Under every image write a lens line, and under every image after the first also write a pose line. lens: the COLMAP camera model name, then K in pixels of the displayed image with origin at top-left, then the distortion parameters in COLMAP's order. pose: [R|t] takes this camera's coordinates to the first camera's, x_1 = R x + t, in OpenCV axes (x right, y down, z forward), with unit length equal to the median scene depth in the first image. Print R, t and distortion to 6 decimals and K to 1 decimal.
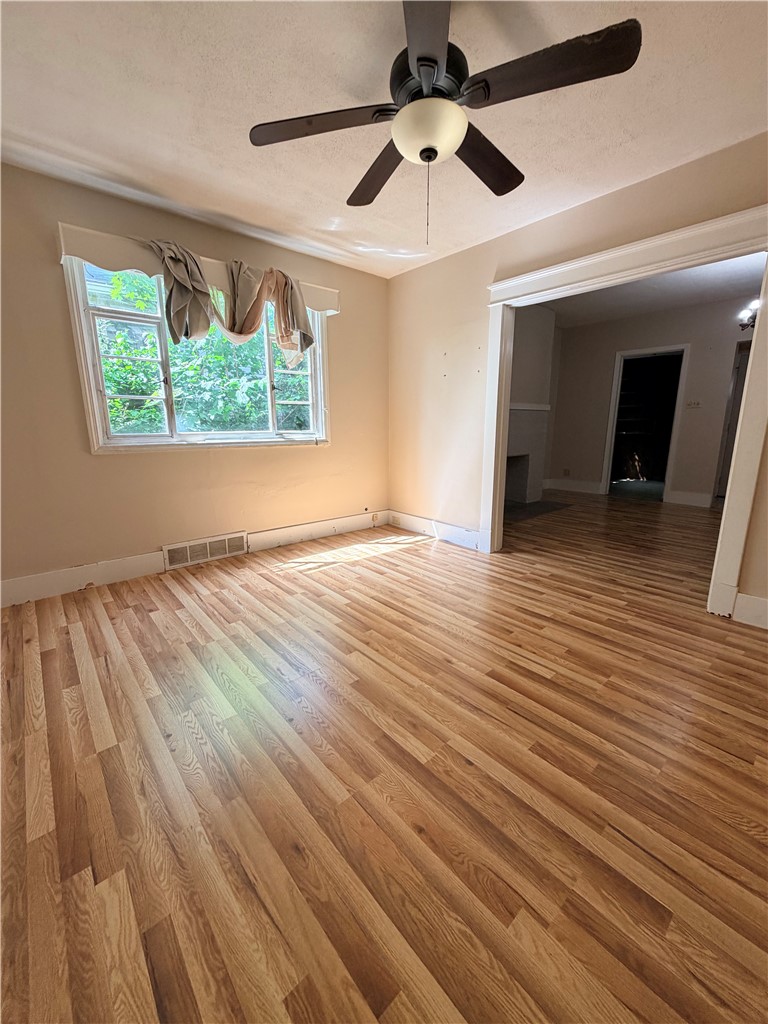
lens RADIAL K [[408.4, 0, 381.6], [0, 408.4, 509.7], [0, 0, 1]] dist [-0.000089, 0.000706]
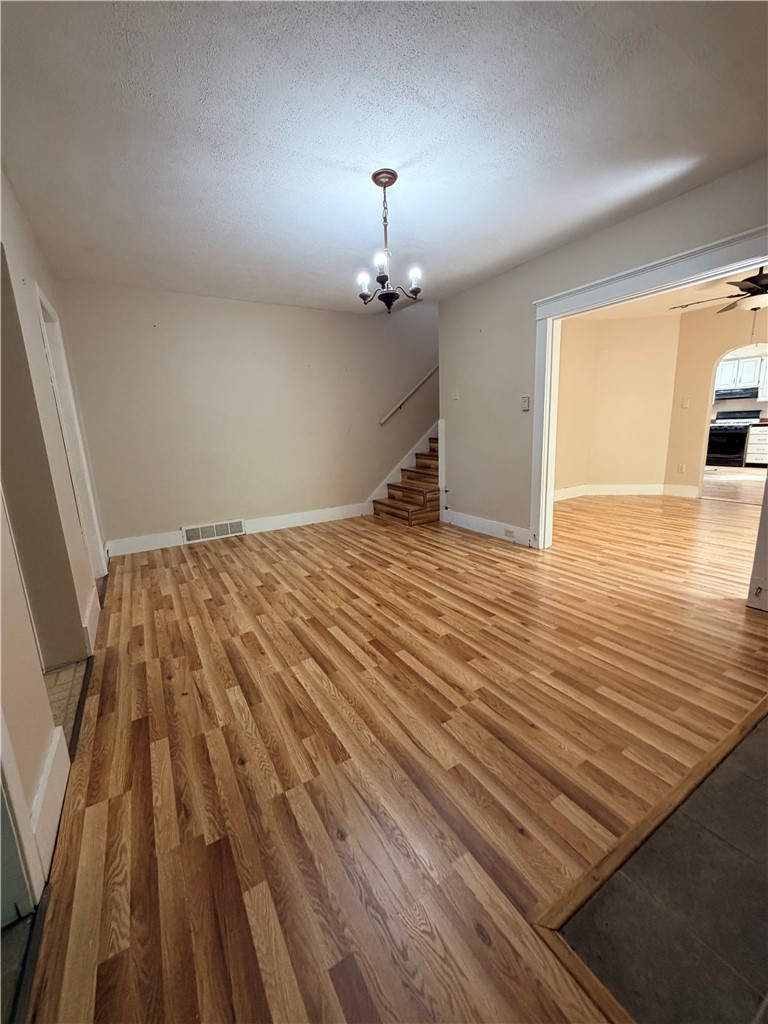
lens RADIAL K [[408.4, 0, 384.0], [0, 408.4, 508.2], [0, 0, 1]] dist [-0.000089, 0.000706]
pose [[-0.984126, 0.012079, 0.177057, 0.993367], [0.082404, 0.914710, 0.395620, -0.486096], [-0.157177, 0.403931, -0.901185, 2.128804]]
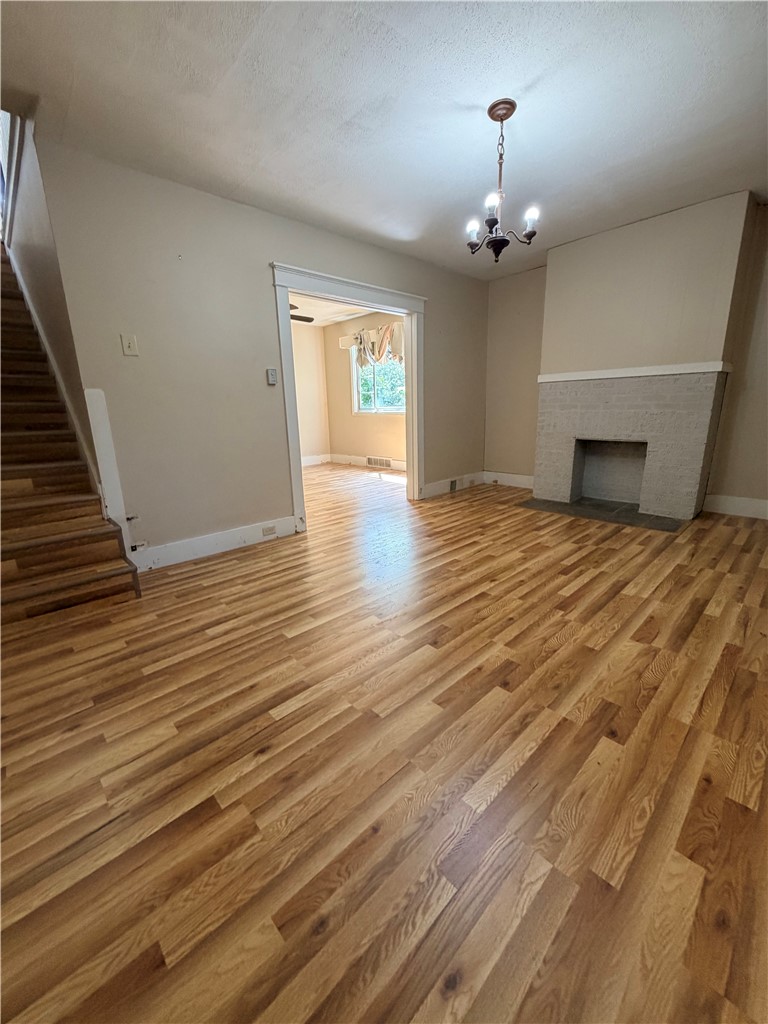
lens RADIAL K [[408.4, 0, 384.0], [0, 408.4, 507.7], [0, 0, 1]] dist [-0.000089, 0.000706]
pose [[0.041058, 0.246708, -0.968220, 1.991042], [-0.182120, 0.954651, 0.235528, -0.214703], [0.982419, 0.166662, 0.084126, 1.020483]]
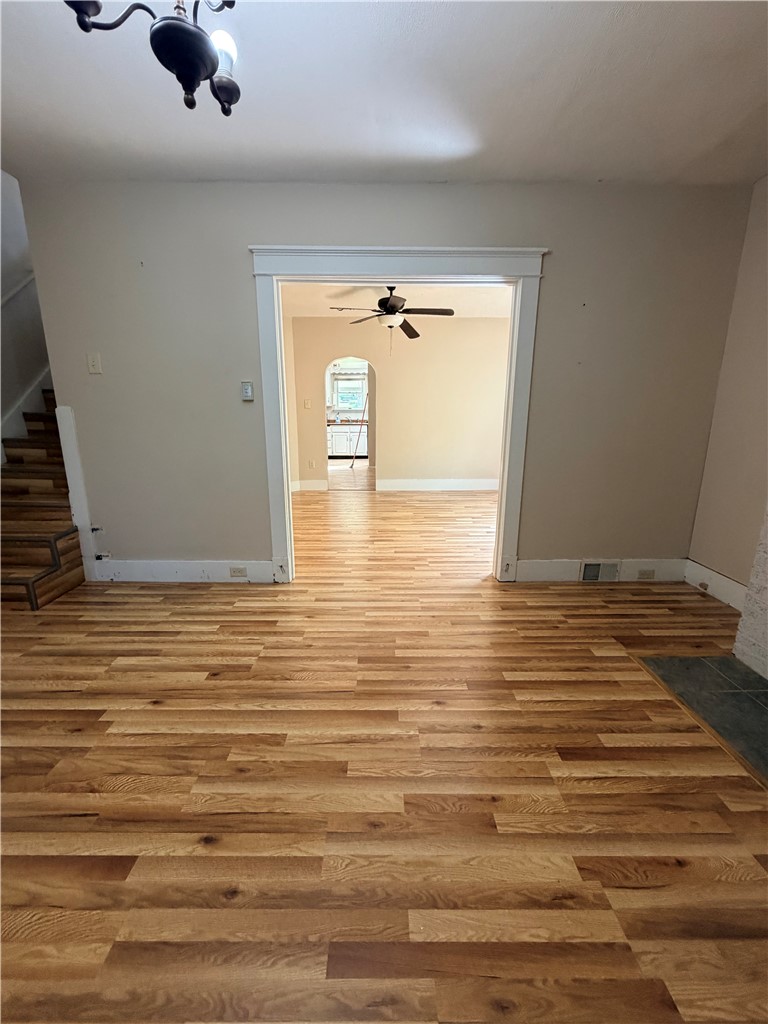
lens RADIAL K [[408.4, 0, 383.3], [0, 408.4, 507.7], [0, 0, 1]] dist [-0.000089, 0.000706]
pose [[-0.651191, 0.176823, -0.738027, 1.309007], [-0.158869, 0.919170, 0.360399, -0.379186], [0.742099, 0.351938, -0.570463, 1.601035]]
